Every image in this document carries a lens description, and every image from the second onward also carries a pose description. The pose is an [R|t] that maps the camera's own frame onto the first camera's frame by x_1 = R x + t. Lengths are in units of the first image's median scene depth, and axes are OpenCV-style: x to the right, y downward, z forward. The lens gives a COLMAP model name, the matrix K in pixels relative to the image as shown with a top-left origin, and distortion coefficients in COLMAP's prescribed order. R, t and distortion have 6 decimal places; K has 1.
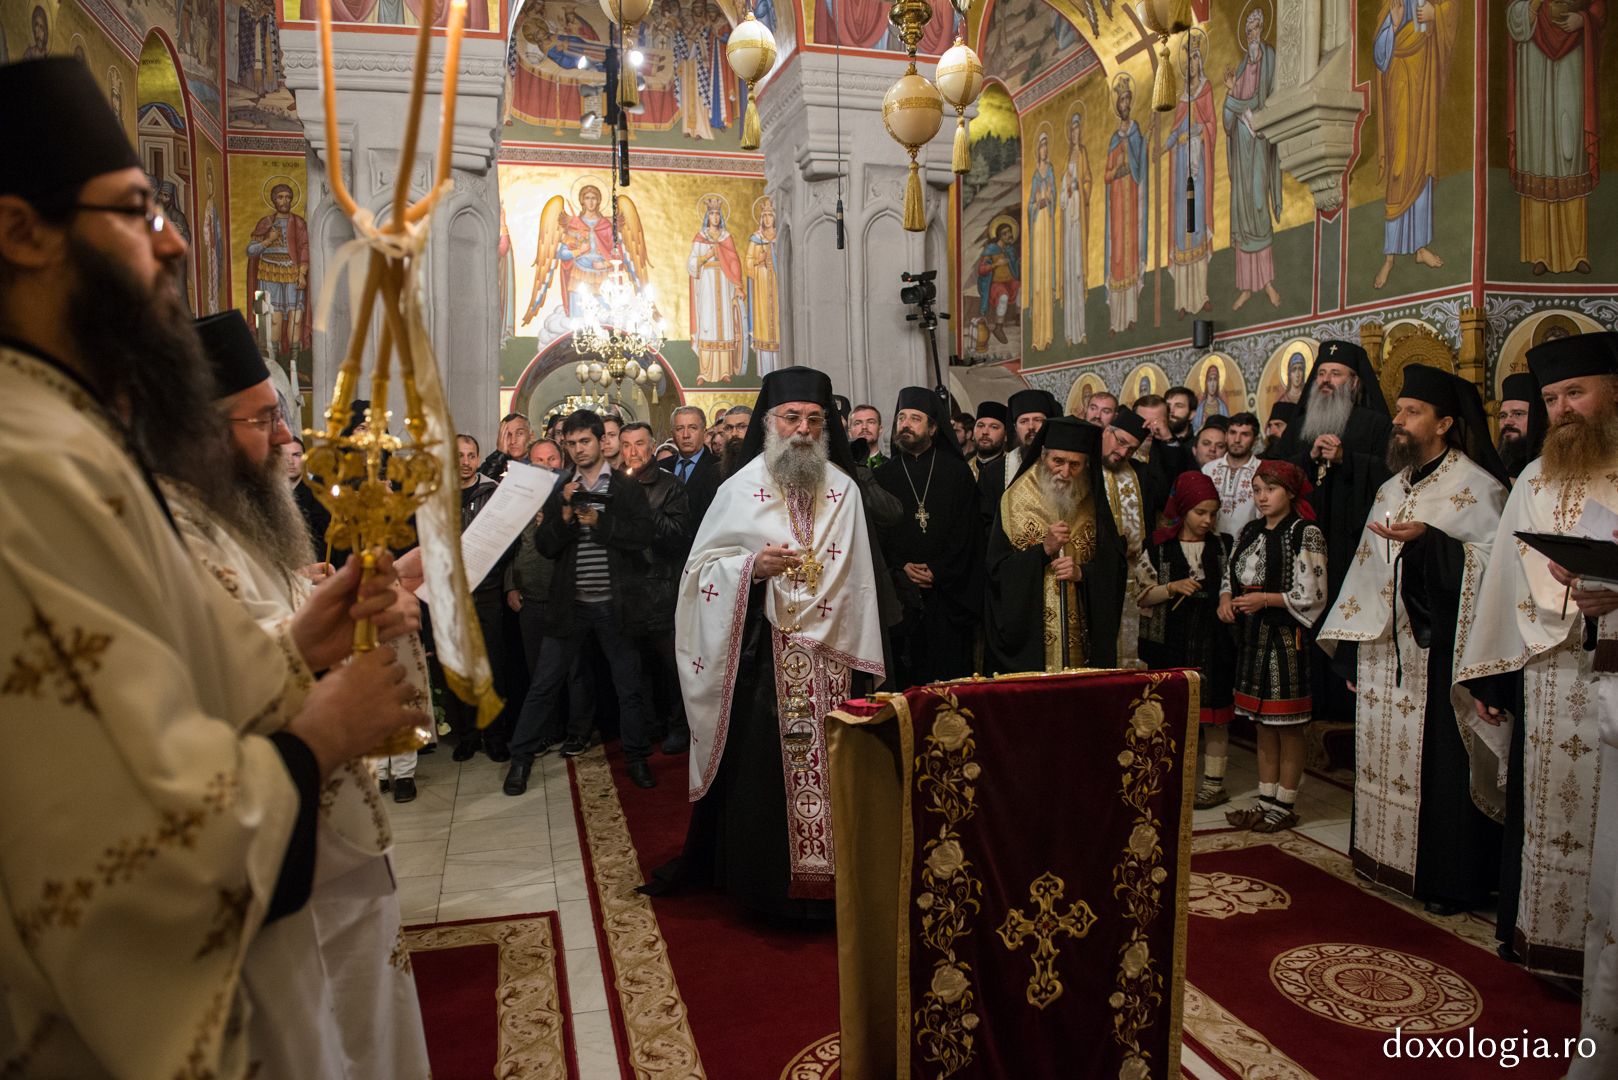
lens RADIAL K [[1129.3, 0, 798.7], [0, 1129.3, 532.8], [0, 0, 1]] dist [-0.047003, -0.004484]
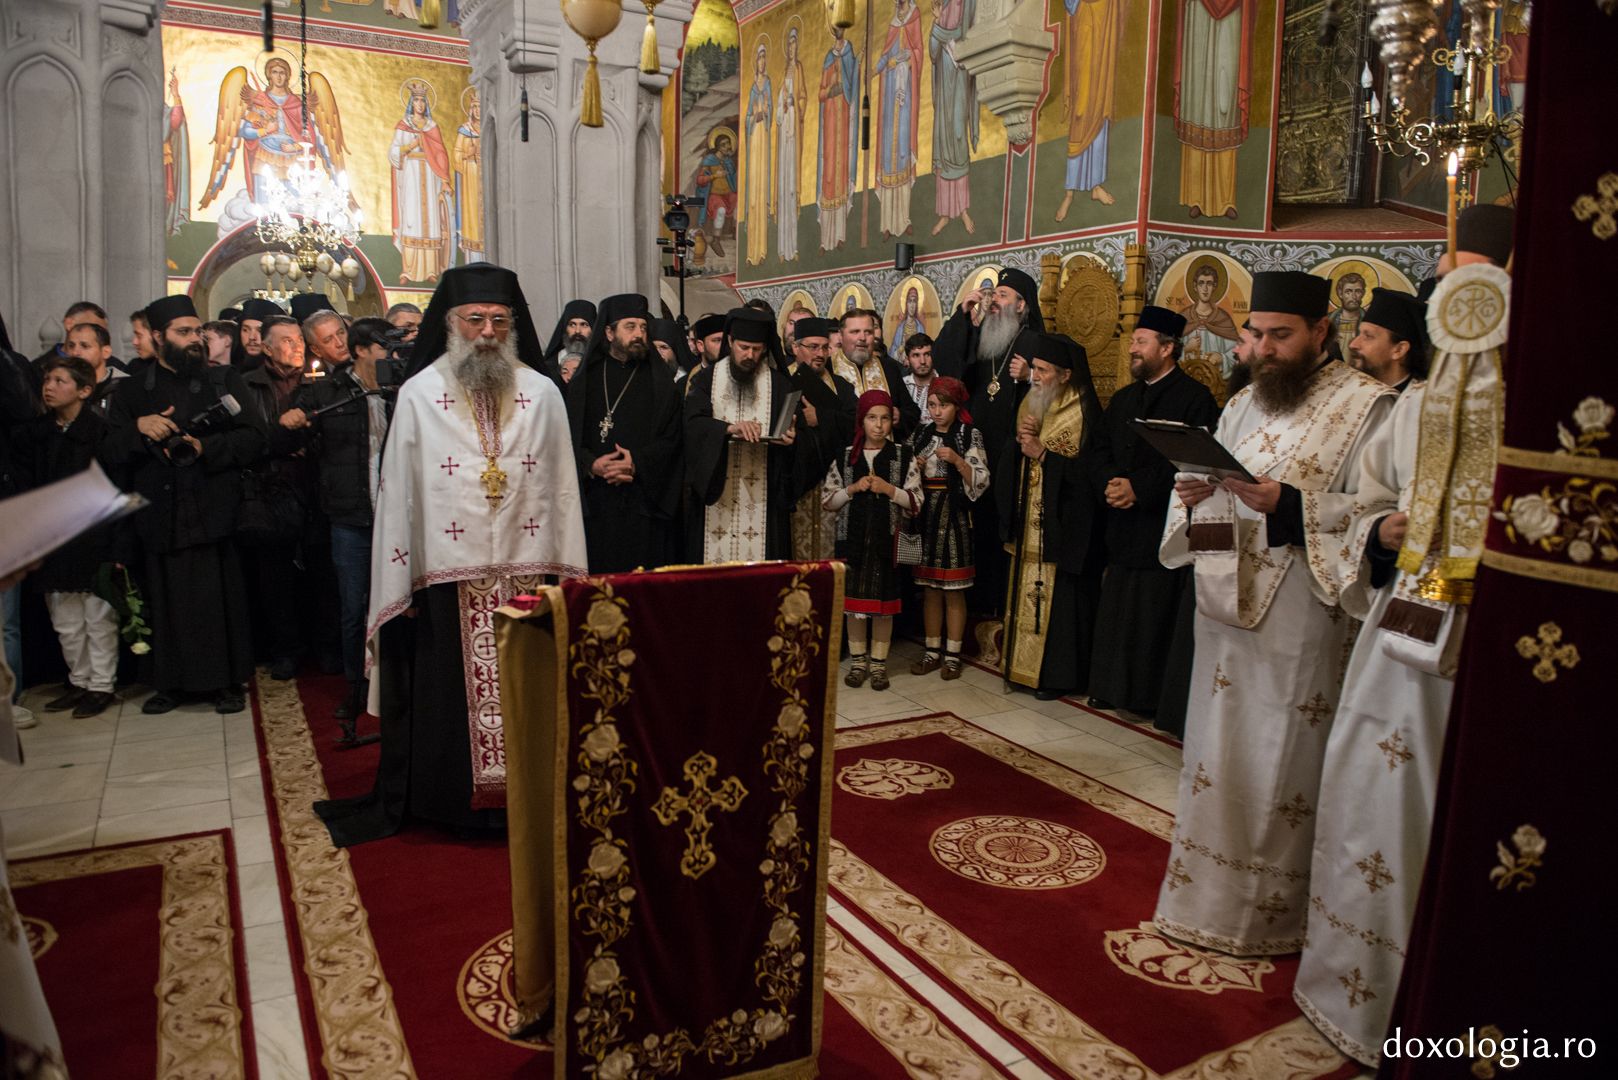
lens RADIAL K [[1129.3, 0, 806.0], [0, 1129.3, 536.5], [0, 0, 1]] dist [-0.047003, -0.004484]
pose [[0.969467, -0.001653, 0.245217, 0.017880], [-0.017464, 0.996973, 0.075766, 0.005581], [-0.244600, -0.077735, 0.966503, -0.011203]]
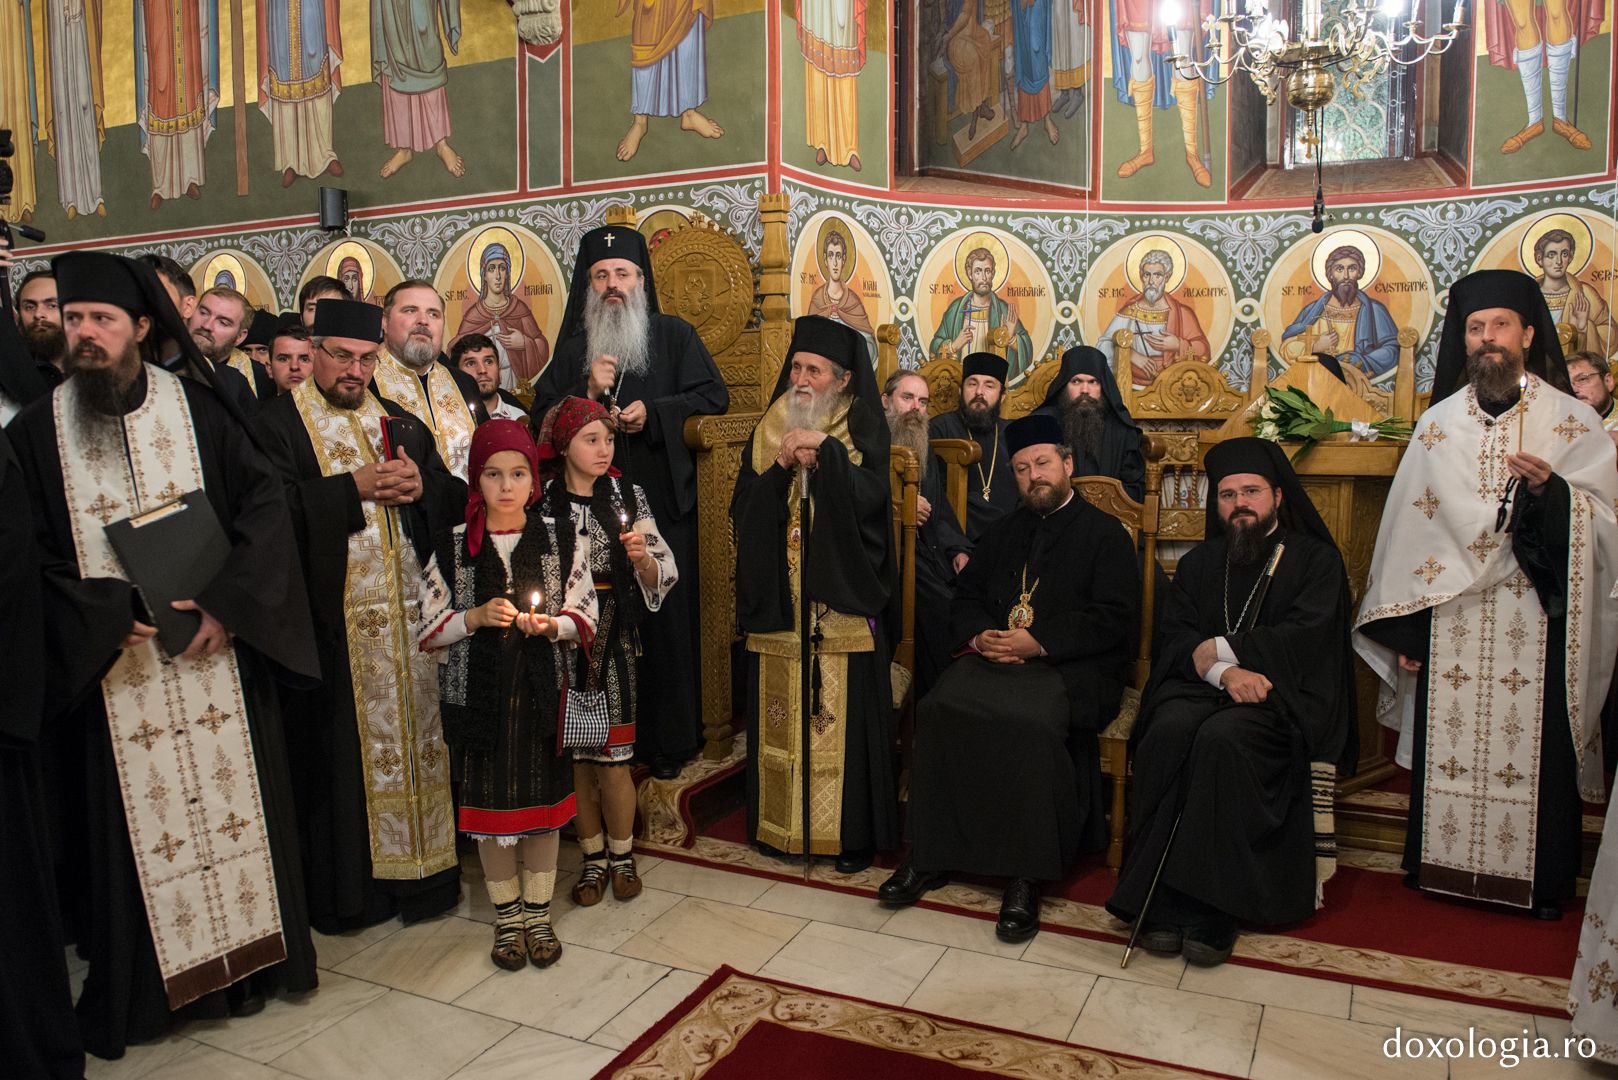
lens RADIAL K [[1246.6, 0, 807.8], [0, 1246.6, 546.3], [0, 0, 1]] dist [-0.076107, 0.019396]
pose [[0.639537, -0.088678, 0.763628, -0.041758], [0.047612, 0.995987, 0.075786, -0.023035], [-0.767284, -0.012110, 0.641193, 0.378403]]
